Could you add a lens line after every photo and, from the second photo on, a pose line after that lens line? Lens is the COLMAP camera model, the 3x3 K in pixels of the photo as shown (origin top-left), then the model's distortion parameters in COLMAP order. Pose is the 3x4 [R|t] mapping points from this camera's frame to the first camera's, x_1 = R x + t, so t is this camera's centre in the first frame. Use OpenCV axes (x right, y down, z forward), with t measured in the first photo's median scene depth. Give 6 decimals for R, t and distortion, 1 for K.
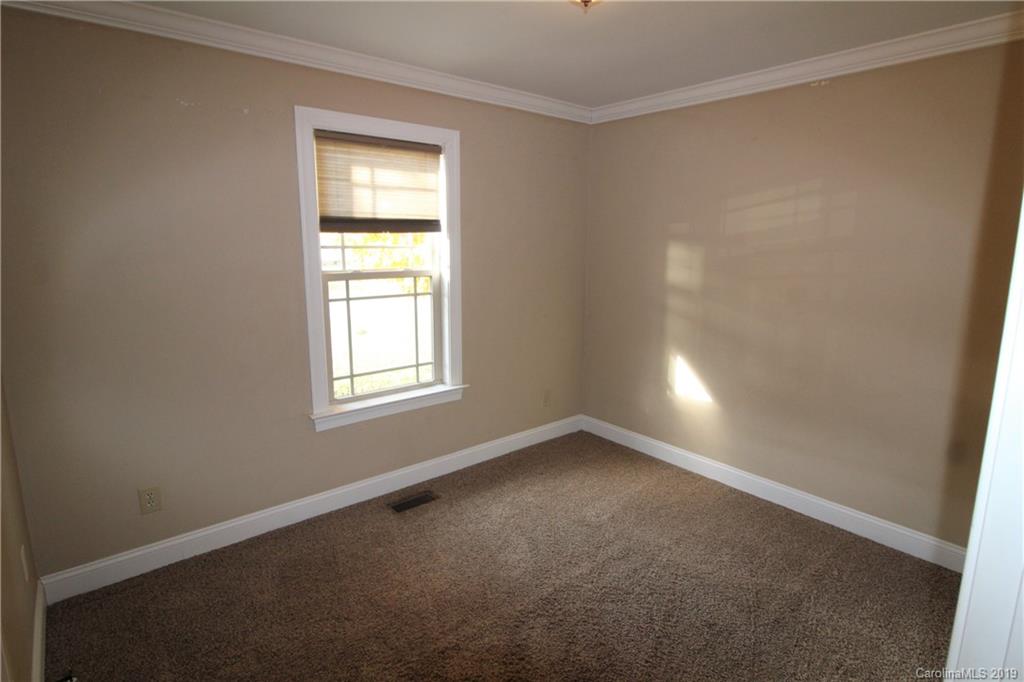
lens RADIAL K [[536.8, 0, 517.9], [0, 536.8, 338.2], [0, 0, 1]] dist [0.001220, -0.010592]
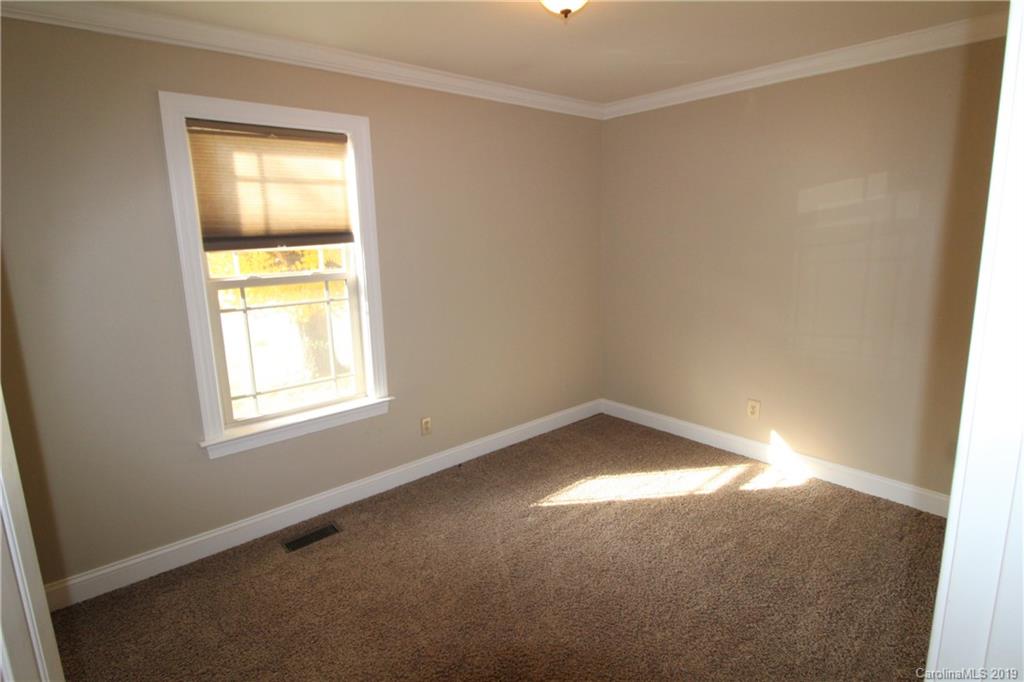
lens RADIAL K [[536.8, 0, 518.1], [0, 536.8, 339.5], [0, 0, 1]] dist [0.001220, -0.010592]
pose [[0.999275, -0.034489, 0.016151, 0.117298], [0.034271, 0.999321, 0.013561, -0.017896], [-0.016607, -0.012998, 0.999778, 0.095051]]
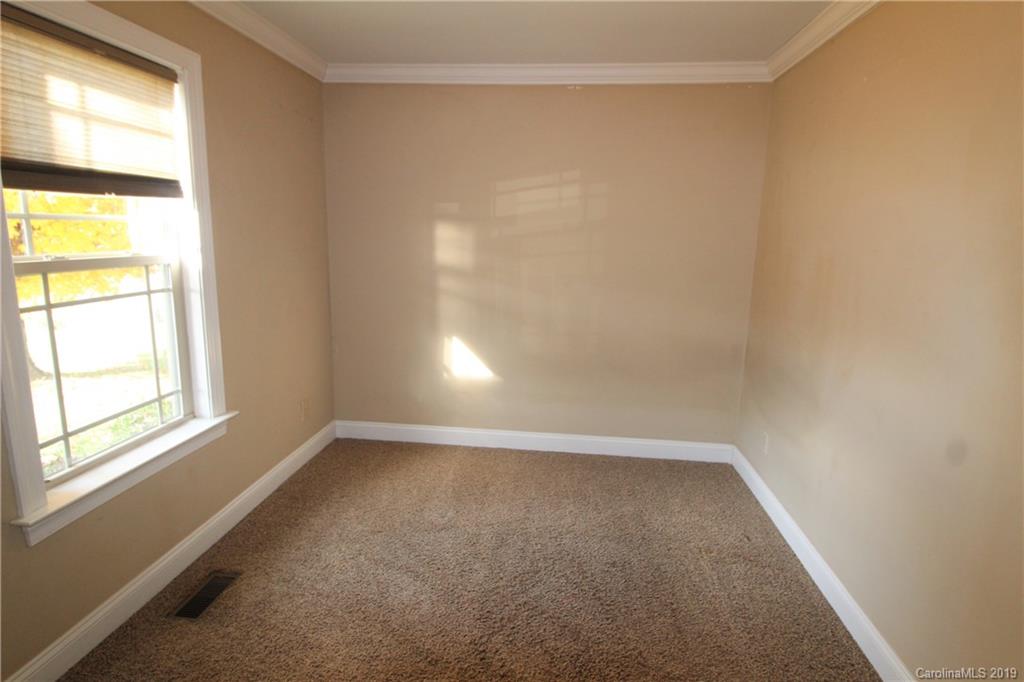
lens RADIAL K [[536.8, 0, 516.7], [0, 536.8, 337.8], [0, 0, 1]] dist [0.001220, -0.010592]
pose [[0.708192, -0.124813, 0.694900, -0.350534], [0.110149, 0.991730, 0.065872, -0.020706], [-0.697374, 0.029893, 0.716083, 0.226471]]
